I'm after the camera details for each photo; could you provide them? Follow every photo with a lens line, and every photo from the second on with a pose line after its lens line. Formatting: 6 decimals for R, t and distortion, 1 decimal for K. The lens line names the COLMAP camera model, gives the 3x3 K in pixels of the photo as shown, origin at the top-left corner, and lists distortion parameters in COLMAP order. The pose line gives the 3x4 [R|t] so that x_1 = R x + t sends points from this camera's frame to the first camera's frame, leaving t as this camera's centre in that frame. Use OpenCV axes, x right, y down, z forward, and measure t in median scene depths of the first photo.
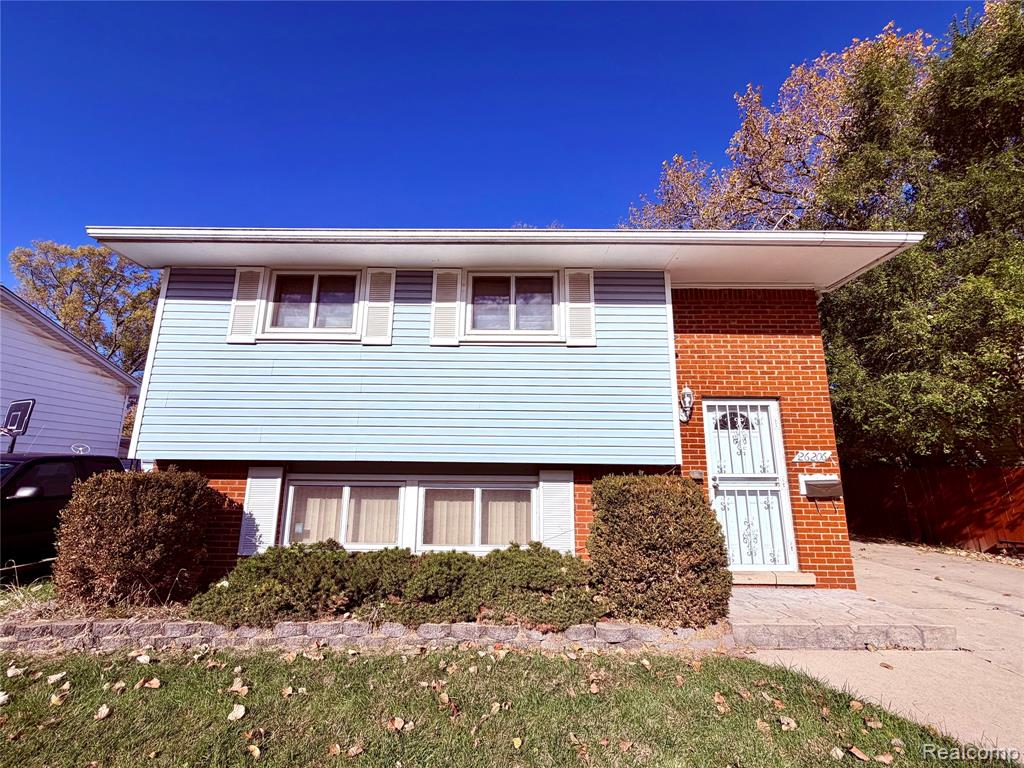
lens RADIAL K [[430.0, 0, 511.2], [0, 430.0, 382.7], [0, 0, 1]] dist [0.000196, -0.000147]
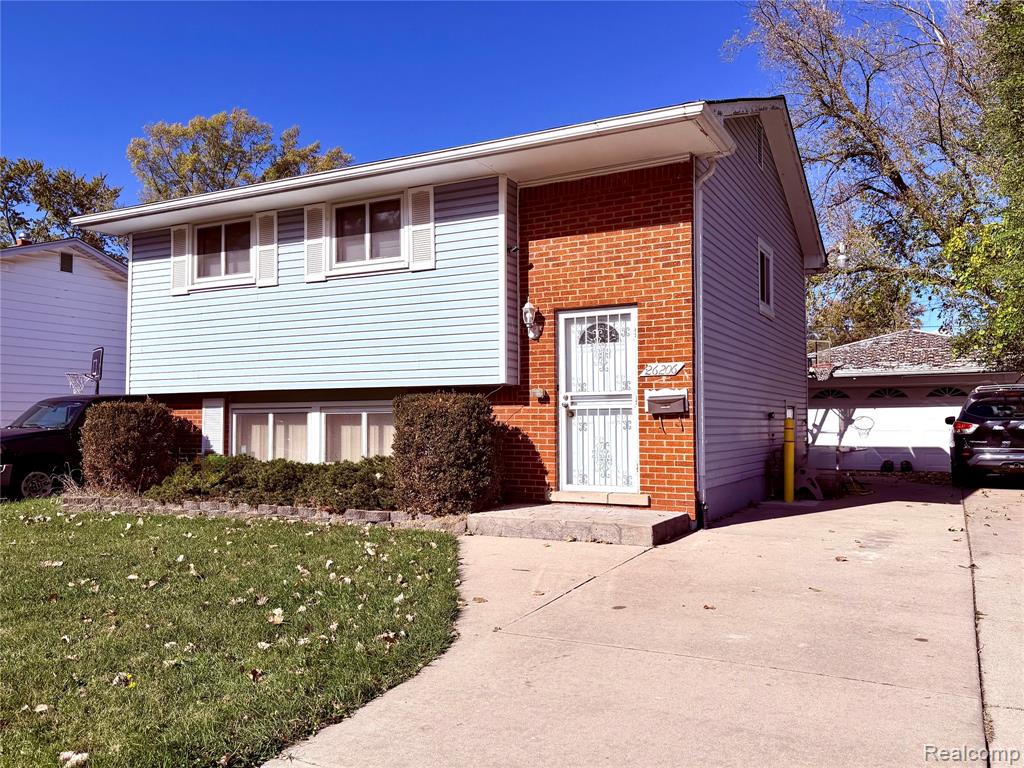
lens RADIAL K [[813.4, 0, 515.5], [0, 813.4, 389.8], [0, 0, 1]] dist [0.176671, -0.363883]
pose [[0.885686, -0.032134, -0.463171, 1.197867], [0.107912, 0.984529, 0.138047, -0.049642], [0.451569, -0.172248, 0.875452, -0.597182]]
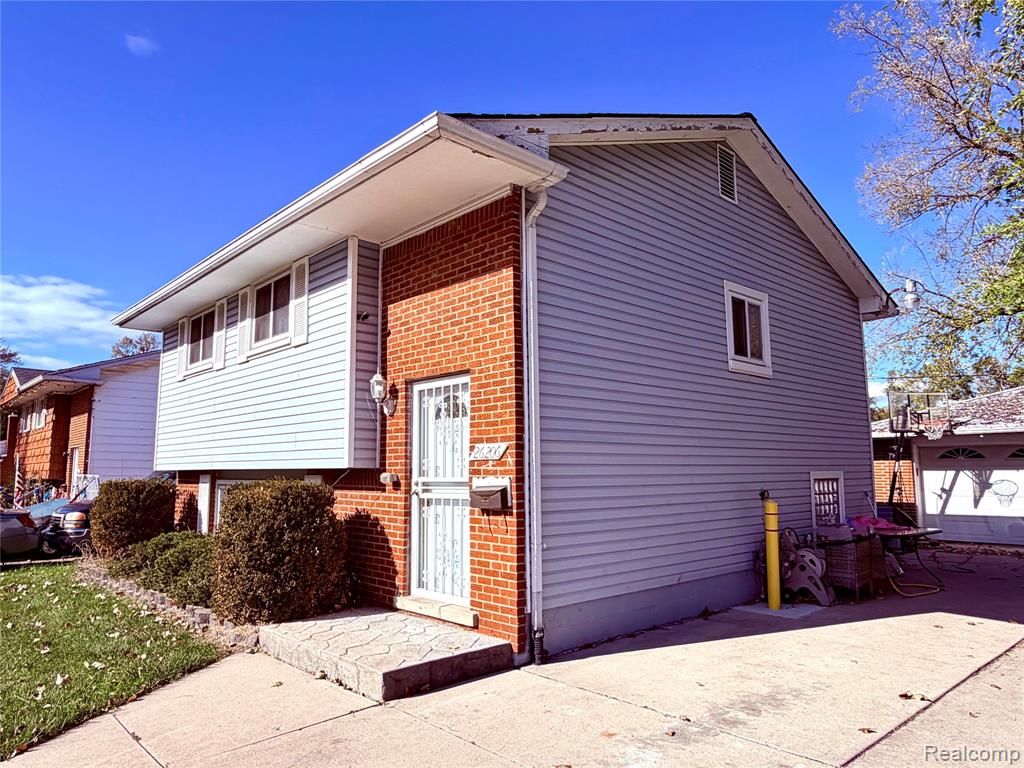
lens RADIAL K [[691.0, 0, 512.0], [0, 691.0, 384.0], [0, 0, 1]] dist [-0.001284, 0.001665]
pose [[0.681302, -0.104516, -0.724503, 1.534384], [0.163685, 0.986444, 0.011621, 0.056439], [0.713467, -0.126507, 0.689174, 0.271706]]
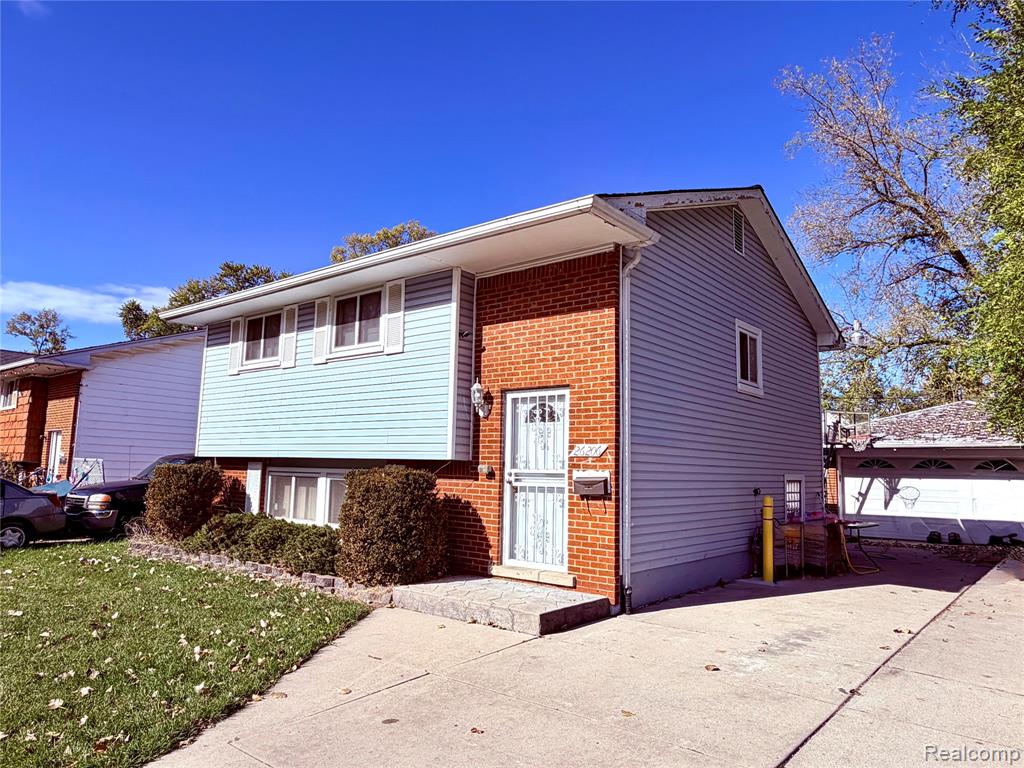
lens RADIAL K [[691.0, 0, 512.0], [0, 691.0, 384.0], [0, 0, 1]] dist [-0.001284, 0.001665]
pose [[0.775764, -0.069592, -0.627174, 1.471995], [0.115258, 0.992807, 0.032402, -0.029373], [0.620407, -0.097423, 0.778205, -0.193472]]
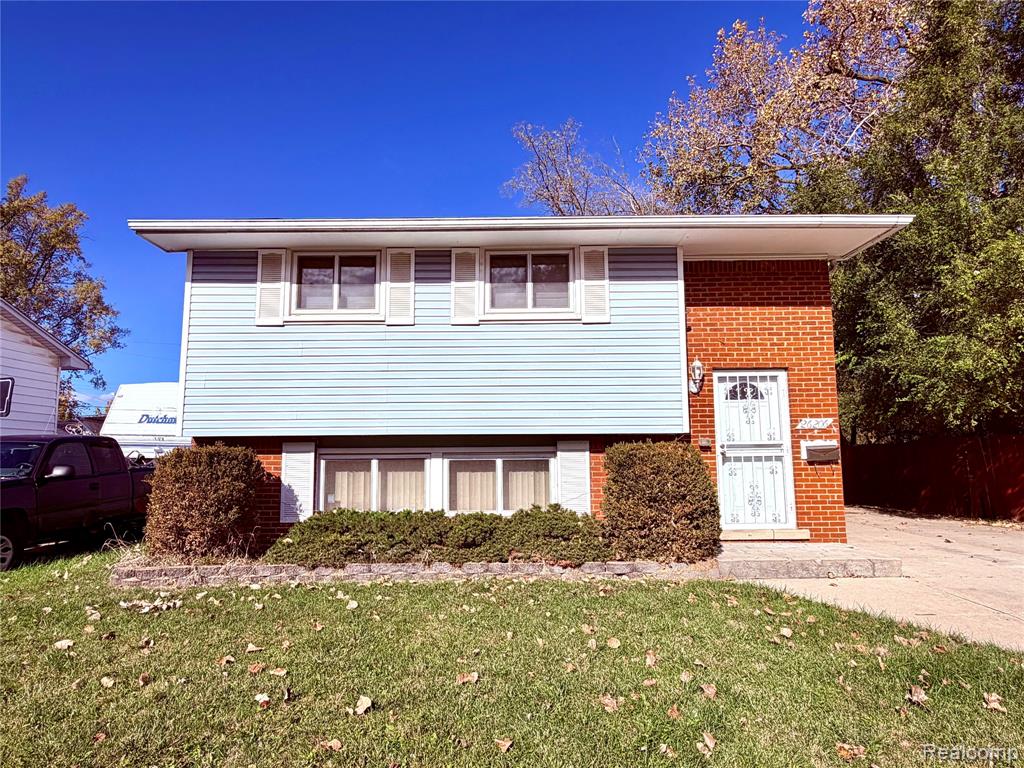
lens RADIAL K [[612.9, 0, 512.0], [0, 612.9, 384.0], [0, 0, 1]] dist [-0.001587, 0.001353]
pose [[0.999853, -0.016653, 0.004042, -0.049089], [0.016237, 0.996060, 0.087185, -0.069137], [-0.005478, -0.087106, 0.996184, -0.486691]]
